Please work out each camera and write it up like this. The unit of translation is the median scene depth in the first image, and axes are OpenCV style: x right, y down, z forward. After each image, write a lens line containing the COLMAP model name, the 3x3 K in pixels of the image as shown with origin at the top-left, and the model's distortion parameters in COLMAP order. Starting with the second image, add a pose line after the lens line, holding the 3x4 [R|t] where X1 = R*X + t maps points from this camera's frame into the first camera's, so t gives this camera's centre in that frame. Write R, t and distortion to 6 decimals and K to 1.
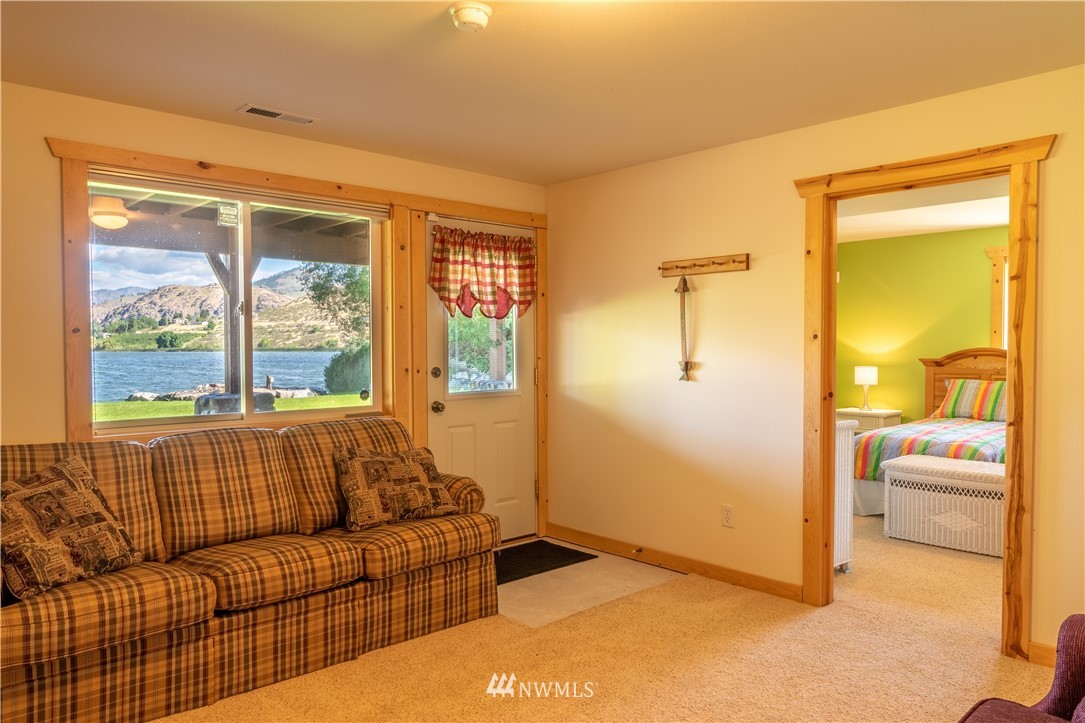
lens RADIAL K [[751.1, 0, 542.5], [0, 751.1, 361.5], [0, 0, 1]] dist [-0.009170, -0.001654]
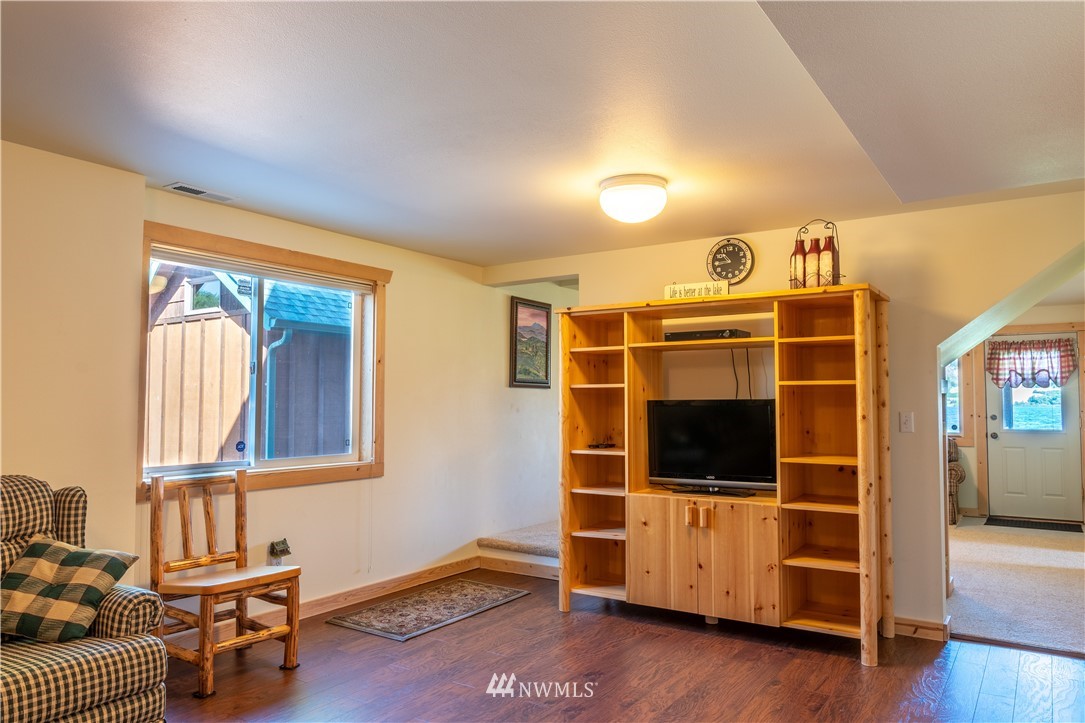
lens RADIAL K [[751.1, 0, 542.5], [0, 751.1, 361.5], [0, 0, 1]] dist [-0.009170, -0.001654]
pose [[0.227978, -0.050980, -0.972331, 1.386464], [-0.024186, 0.998024, -0.057998, 0.010797], [0.973366, 0.036739, 0.226294, -0.529727]]
